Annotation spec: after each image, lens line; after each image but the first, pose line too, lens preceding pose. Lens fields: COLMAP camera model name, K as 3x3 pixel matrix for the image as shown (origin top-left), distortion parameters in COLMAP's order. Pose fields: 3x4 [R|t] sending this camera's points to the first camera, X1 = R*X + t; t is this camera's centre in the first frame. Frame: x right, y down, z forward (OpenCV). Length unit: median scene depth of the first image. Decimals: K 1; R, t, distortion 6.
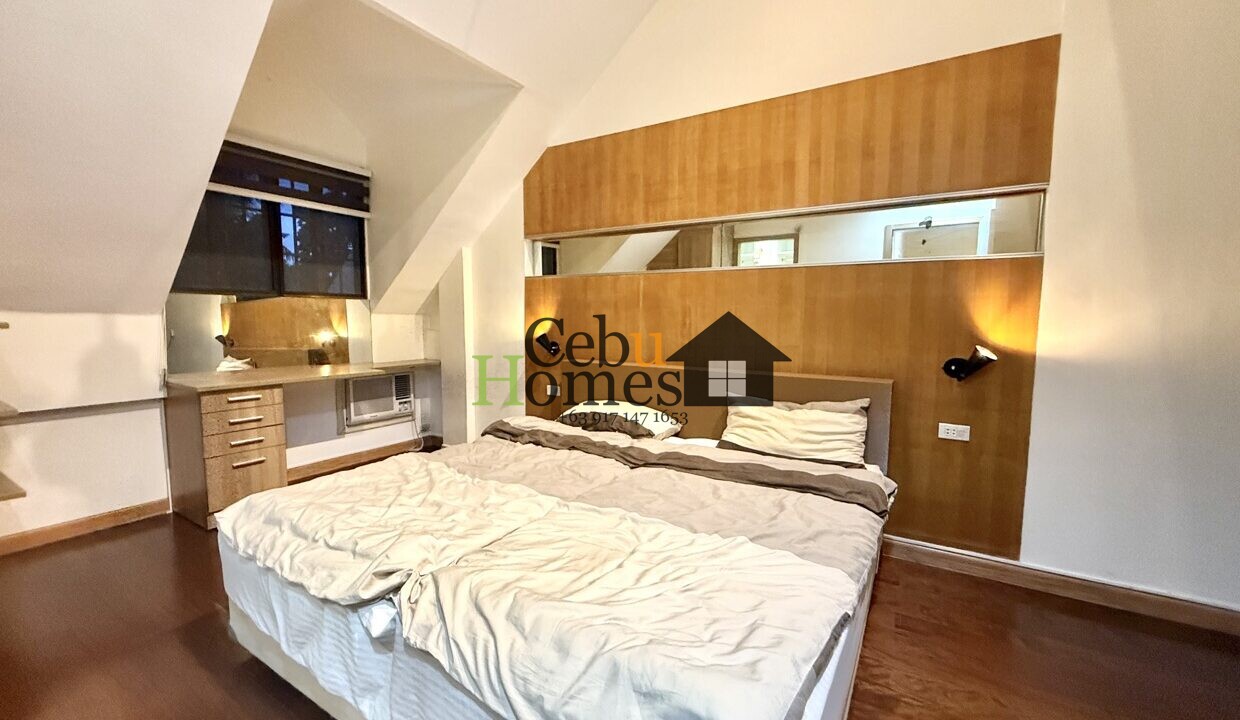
lens RADIAL K [[493.6, 0, 618.2], [0, 493.6, 361.5], [0, 0, 1]] dist [-0.000373, 0.000140]
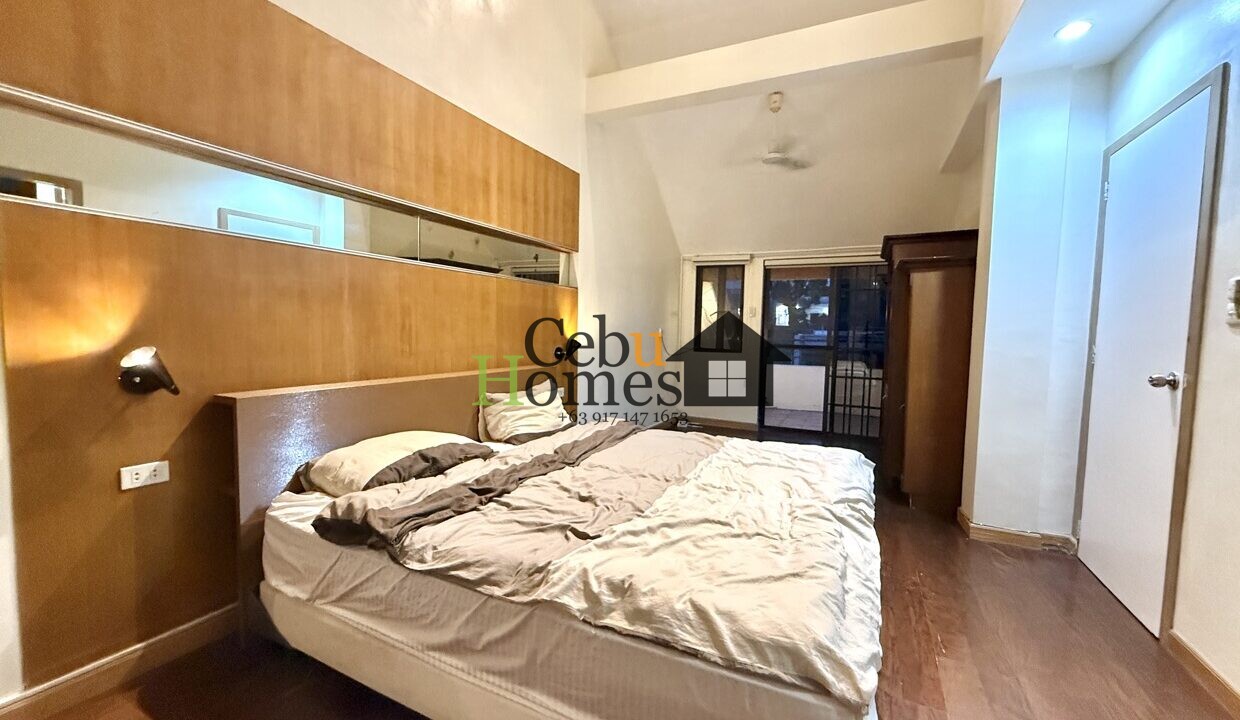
lens RADIAL K [[493.6, 0, 618.2], [0, 493.6, 361.5], [0, 0, 1]] dist [-0.000373, 0.000140]
pose [[-0.093233, -0.073054, 0.992961, -0.729307], [0.074907, 0.993963, 0.080161, -0.056714], [-0.992823, 0.081853, -0.087198, 0.732082]]
